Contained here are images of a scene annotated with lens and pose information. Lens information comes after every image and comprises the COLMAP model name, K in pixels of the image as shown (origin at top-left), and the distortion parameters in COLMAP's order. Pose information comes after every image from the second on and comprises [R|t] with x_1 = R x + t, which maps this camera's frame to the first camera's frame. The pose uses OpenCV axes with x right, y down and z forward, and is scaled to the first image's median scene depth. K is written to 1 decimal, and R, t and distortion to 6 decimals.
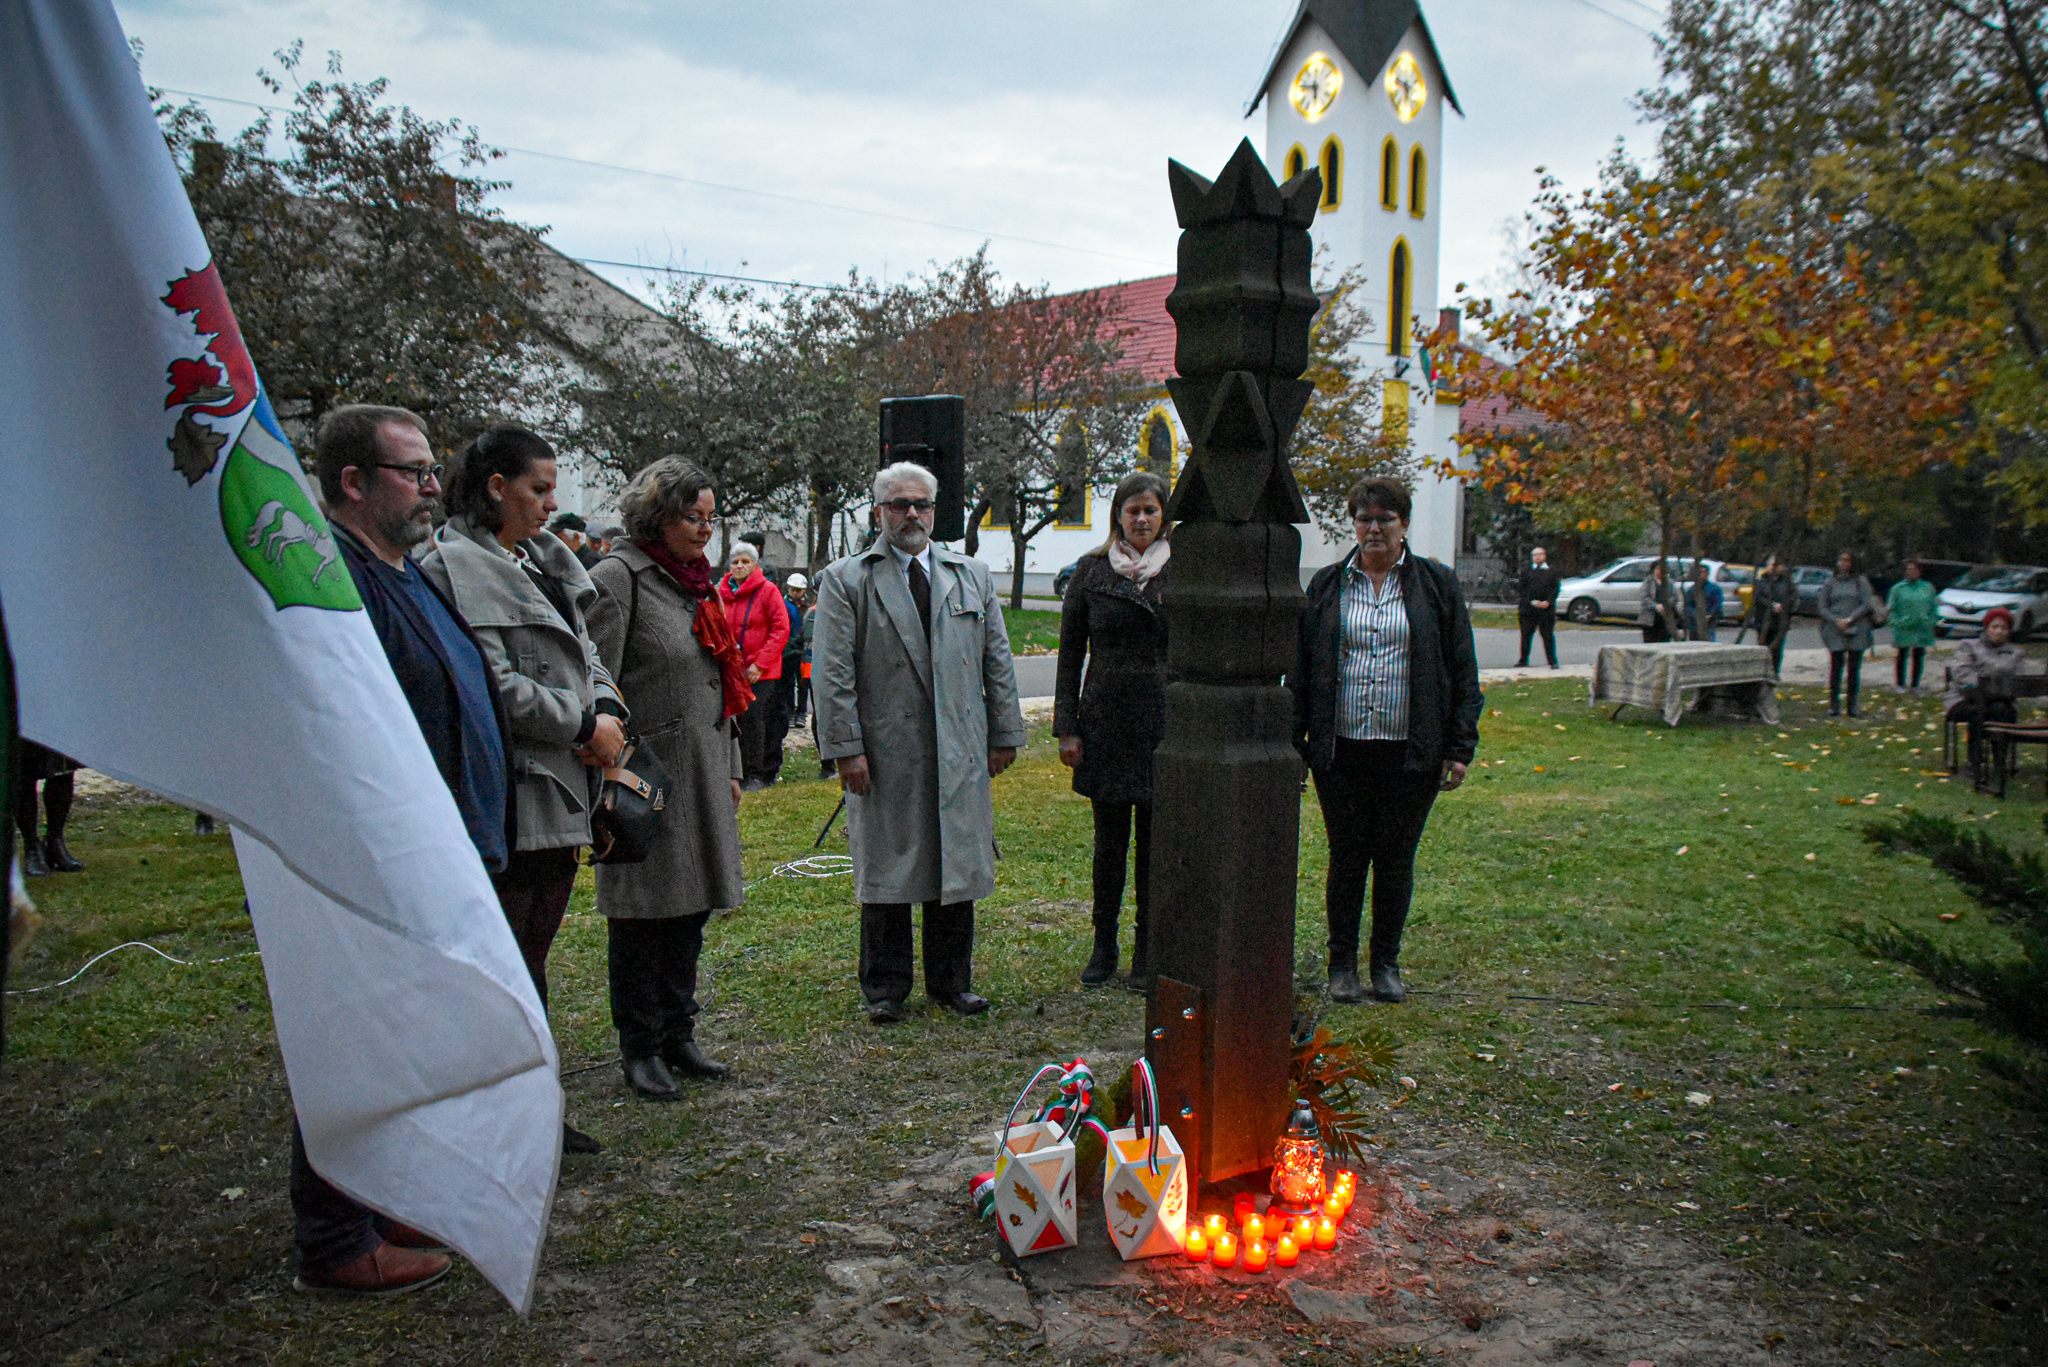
lens RADIAL K [[1607.5, 0, 1024.0], [0, 1607.5, 683.5], [0, 0, 1]] dist [-0.046947, -0.007675]
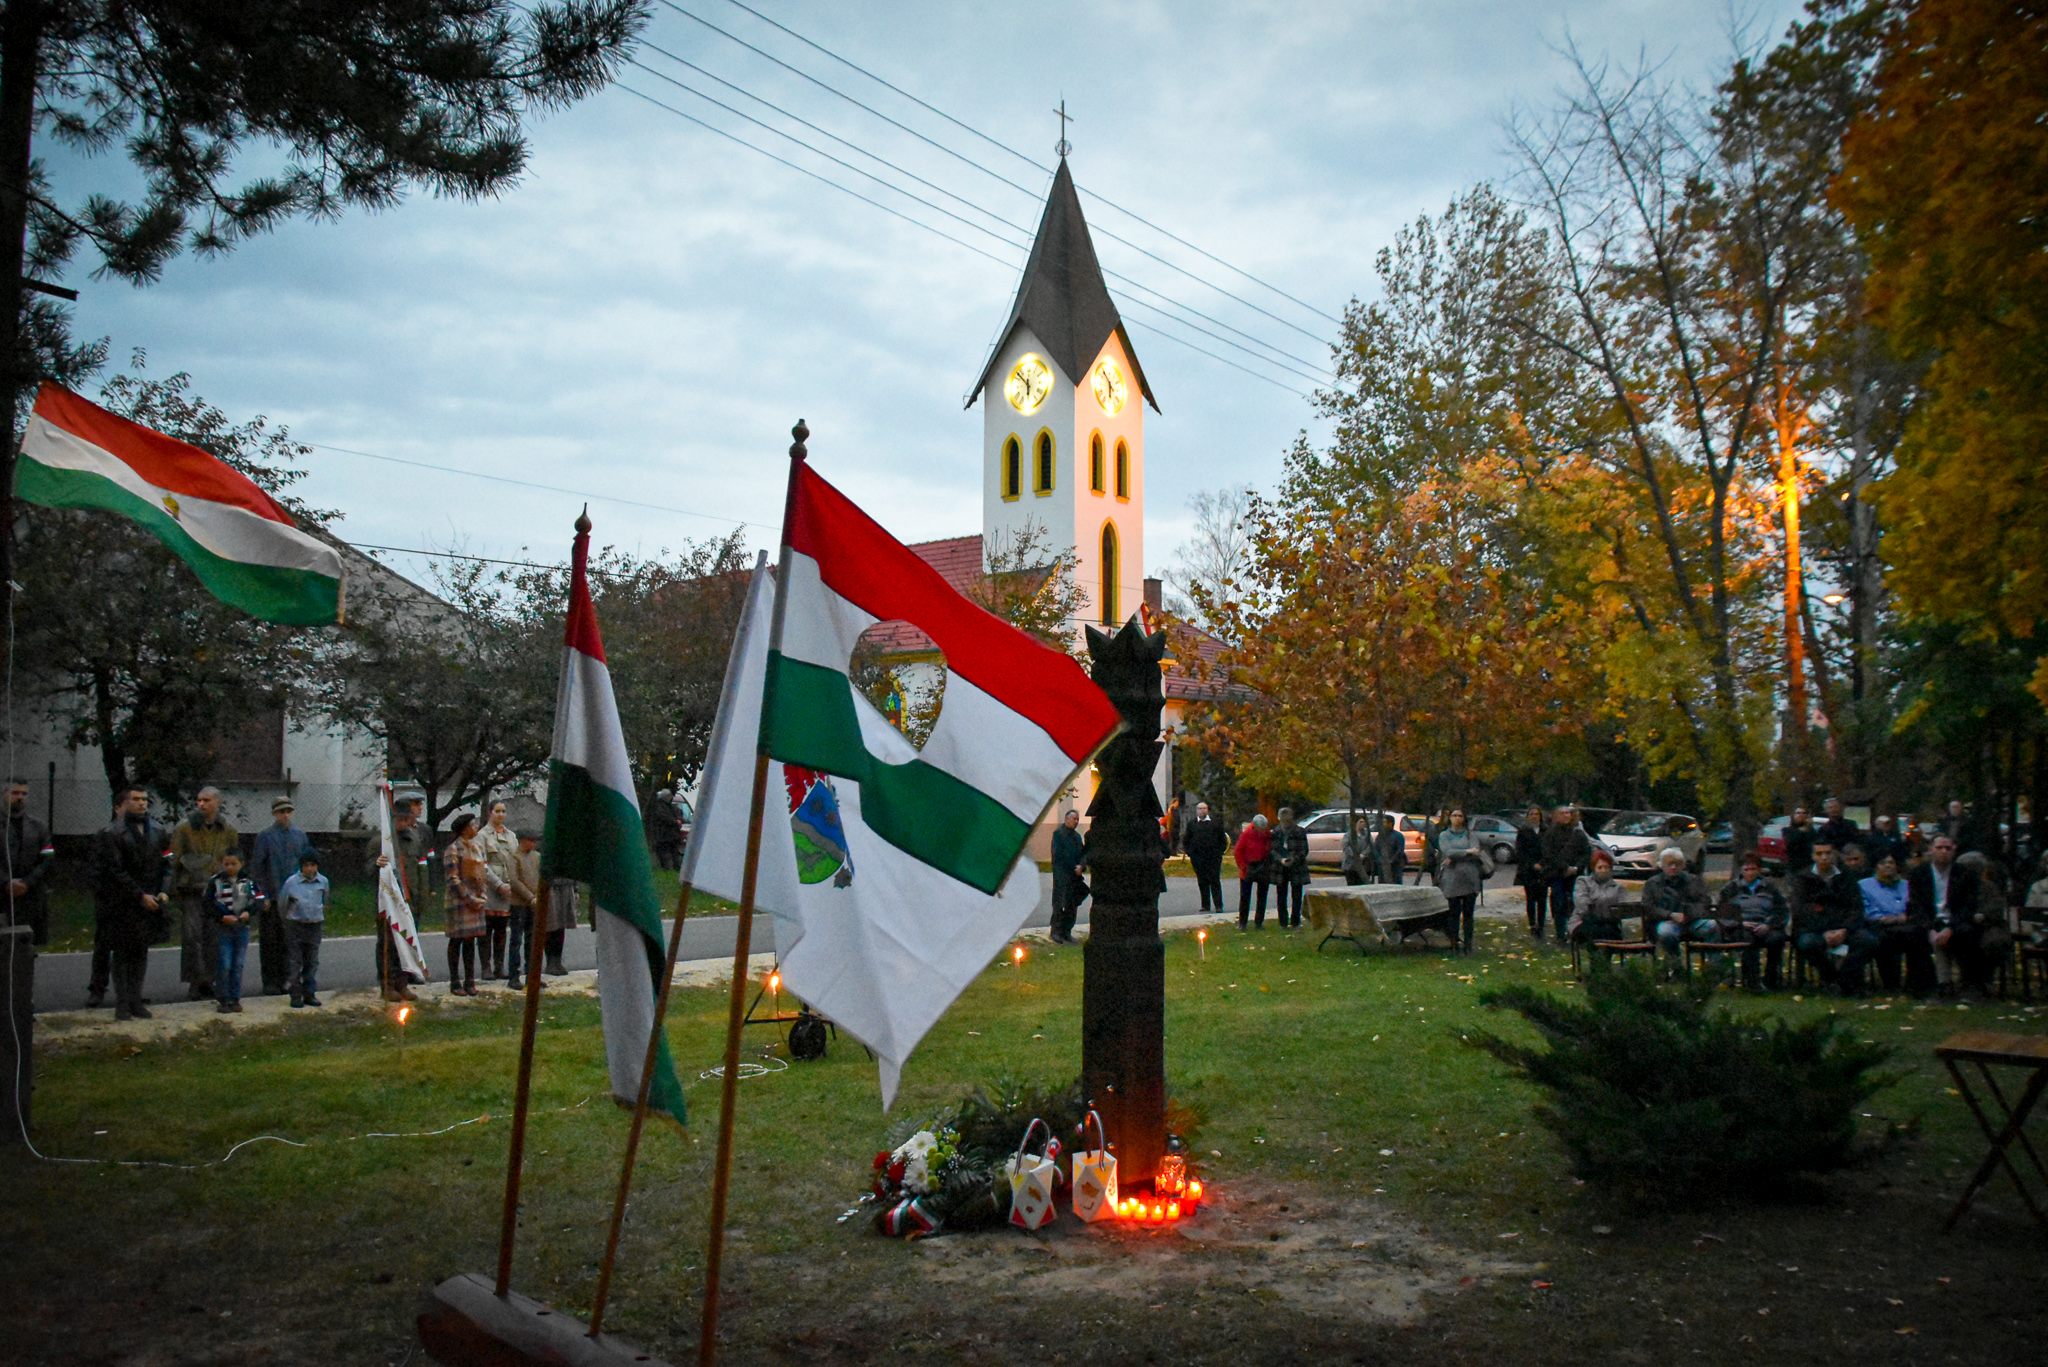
lens RADIAL K [[1653.9, 0, 1021.2], [0, 1653.9, 692.6], [0, 0, 1]] dist [-0.026495, -0.004152]
pose [[0.983453, 0.001443, 0.181157, -0.047554], [0.025710, 0.988735, -0.147453, 0.005152], [-0.179329, 0.149670, 0.972337, -0.122511]]
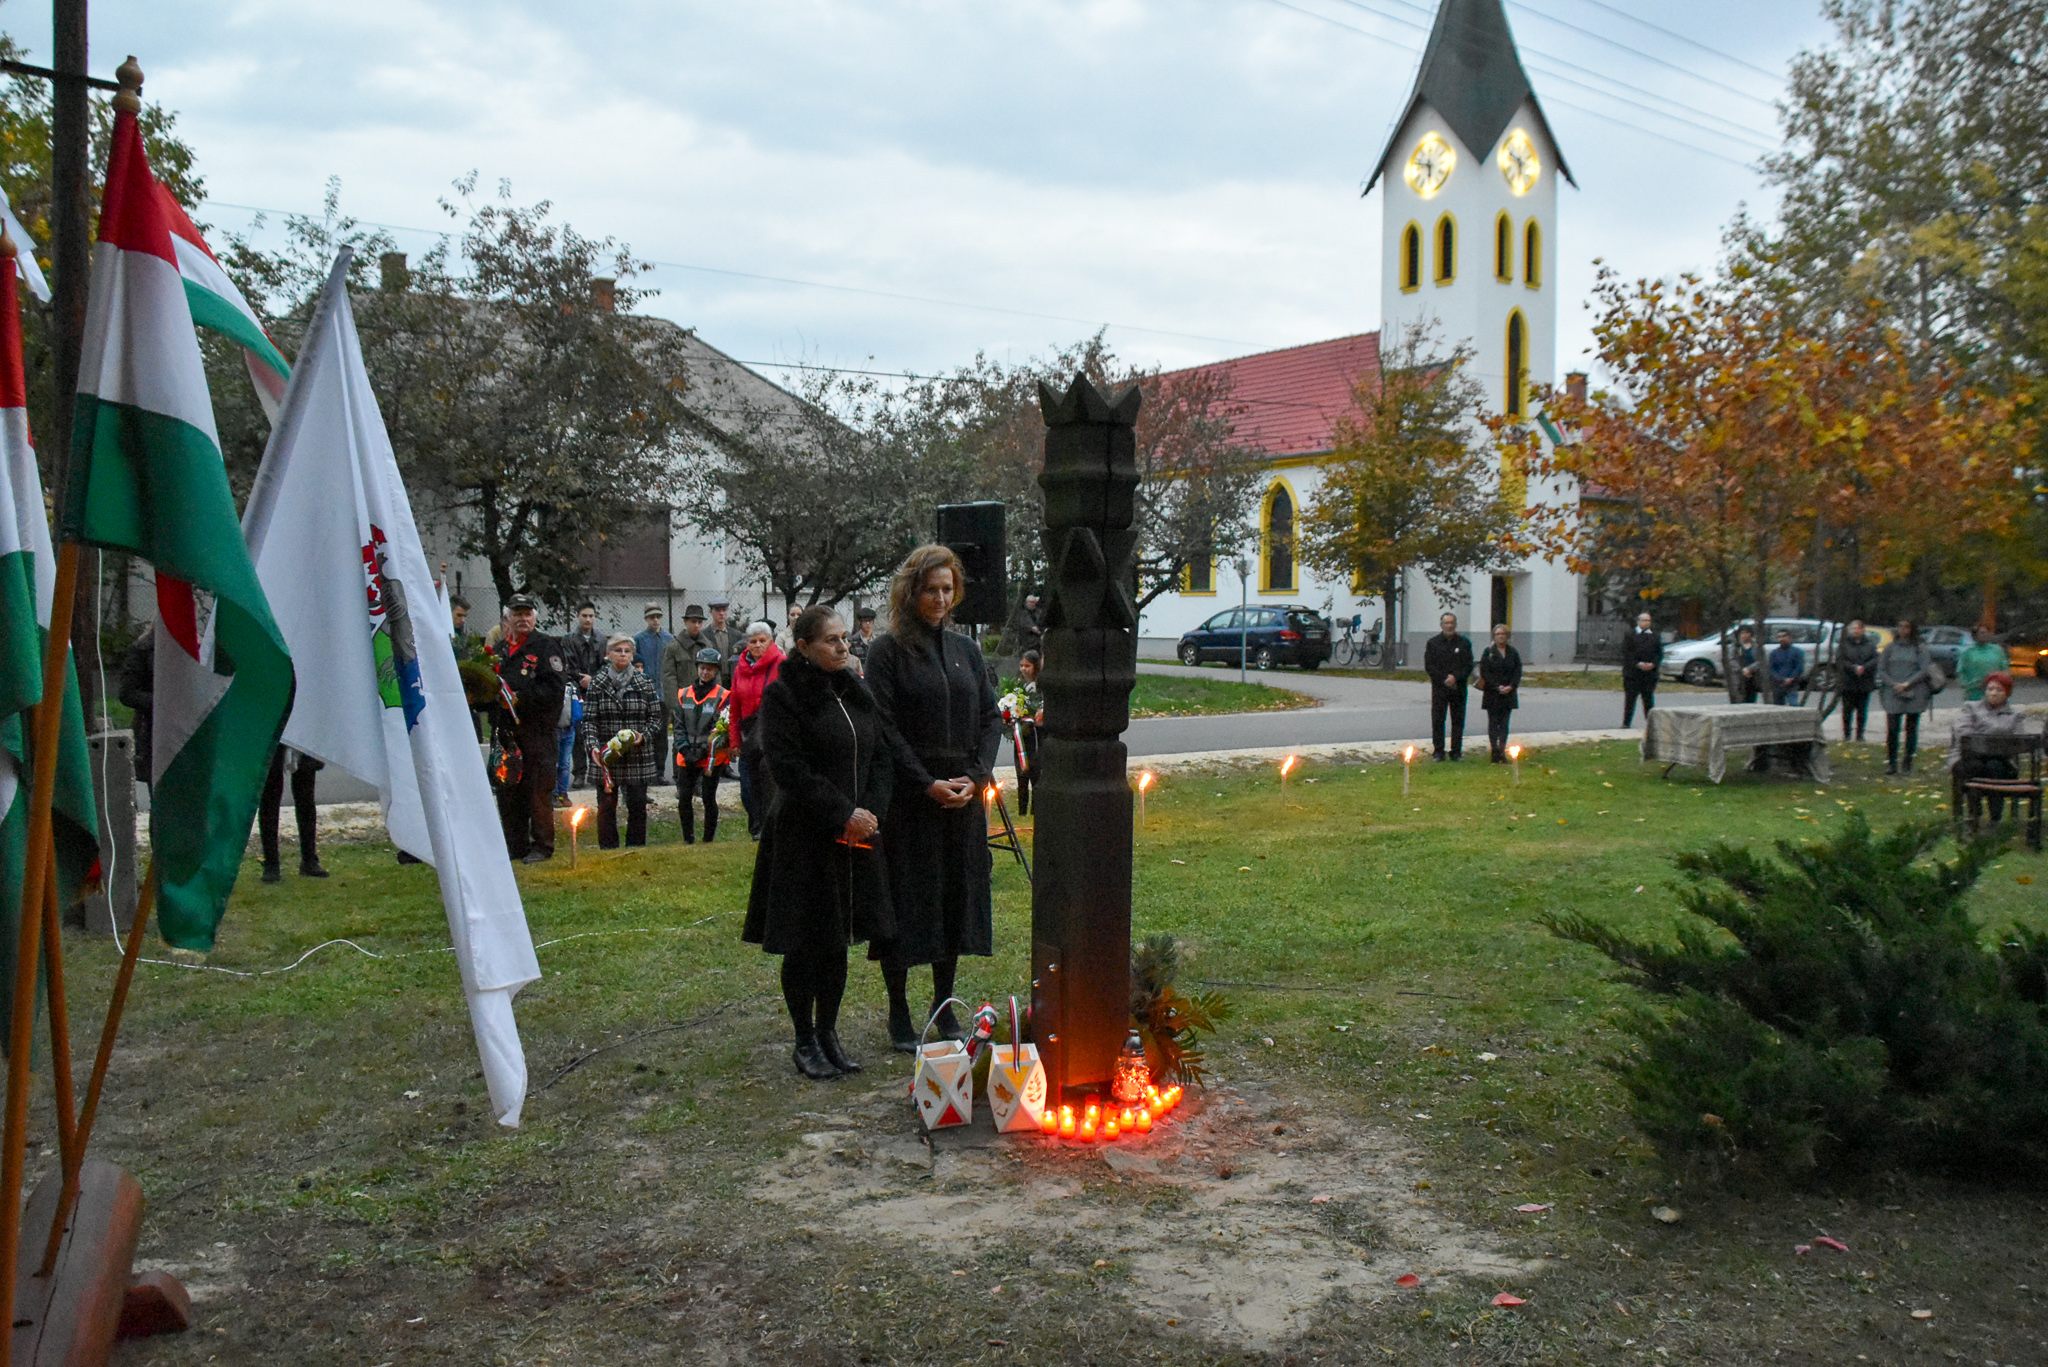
lens RADIAL K [[1607.5, 0, 1024.0], [0, 1607.5, 683.5], [0, 0, 1]] dist [-0.046947, -0.007675]
pose [[0.995561, -0.003190, -0.094059, 0.030264], [-0.000454, 0.999251, -0.038698, 0.000849], [0.094112, 0.038569, 0.994814, -0.063984]]
